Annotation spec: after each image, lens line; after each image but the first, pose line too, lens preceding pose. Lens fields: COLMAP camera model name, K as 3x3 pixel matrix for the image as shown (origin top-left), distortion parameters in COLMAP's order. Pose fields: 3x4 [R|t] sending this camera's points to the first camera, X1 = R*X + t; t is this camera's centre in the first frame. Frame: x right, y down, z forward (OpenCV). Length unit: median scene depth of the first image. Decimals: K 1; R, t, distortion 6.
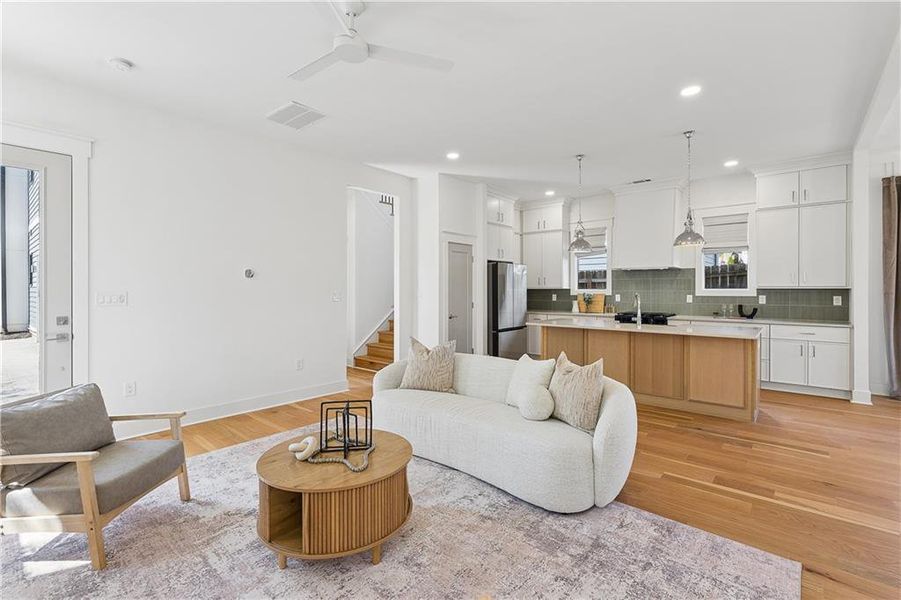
lens RADIAL K [[412.0, 0, 450.3], [0, 412.0, 290.5], [0, 0, 1]] dist [0.001538, 0.000600]
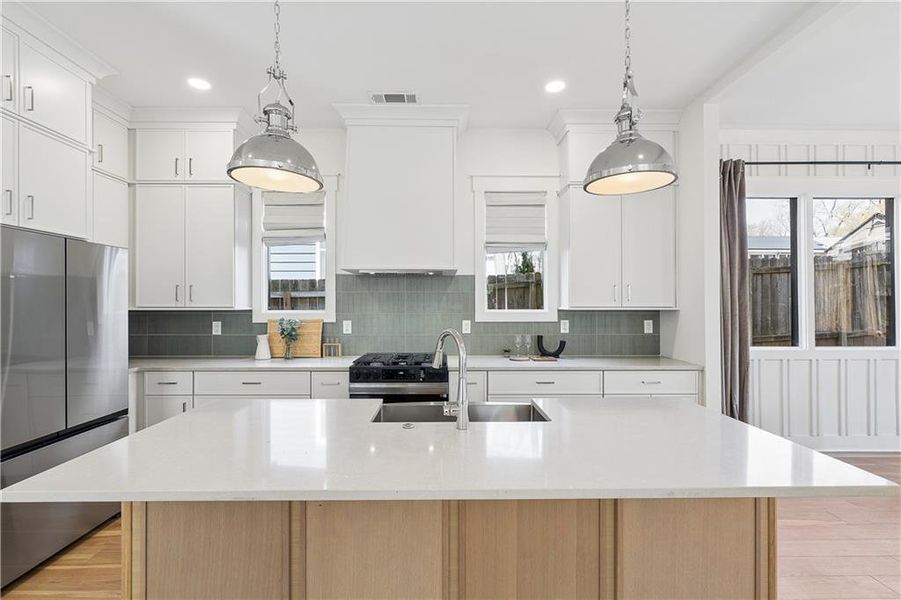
lens RADIAL K [[406.3, 0, 446.4], [0, 406.3, 302.1], [0, 0, 1]] dist [-0.003008, 0.000083]
pose [[0.755566, 0.003314, 0.655064, 0.180718], [0.002262, 0.999968, -0.007669, -0.010900], [-0.655069, 0.007276, 0.755534, 0.584731]]
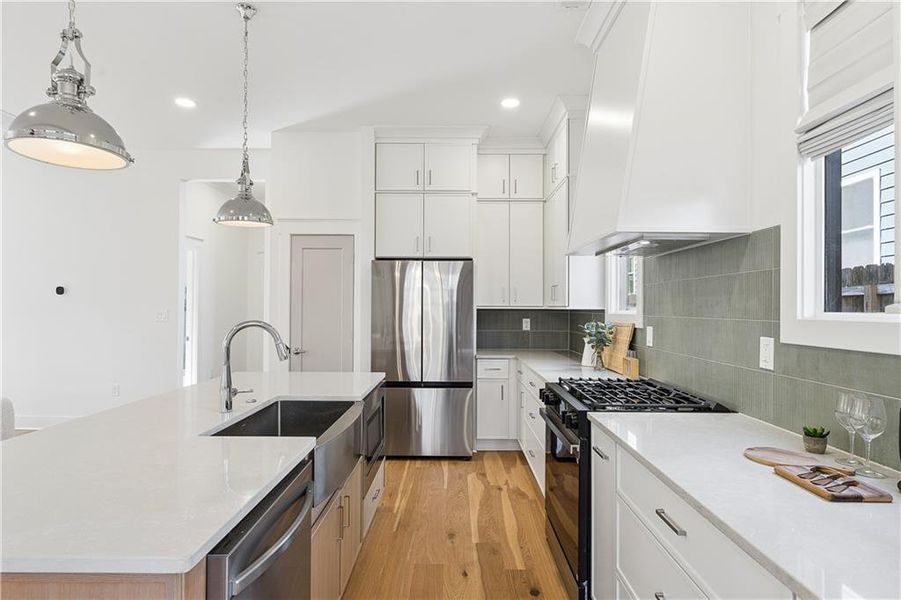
lens RADIAL K [[475.9, 0, 450.5], [0, 475.9, 300.0], [0, 0, 1]] dist [0.000611, 0.000645]
pose [[0.638622, -0.007184, -0.769487, 0.682309], [-0.009781, 0.999800, -0.017452, -0.004733], [0.769458, 0.018672, 0.638424, 0.679622]]
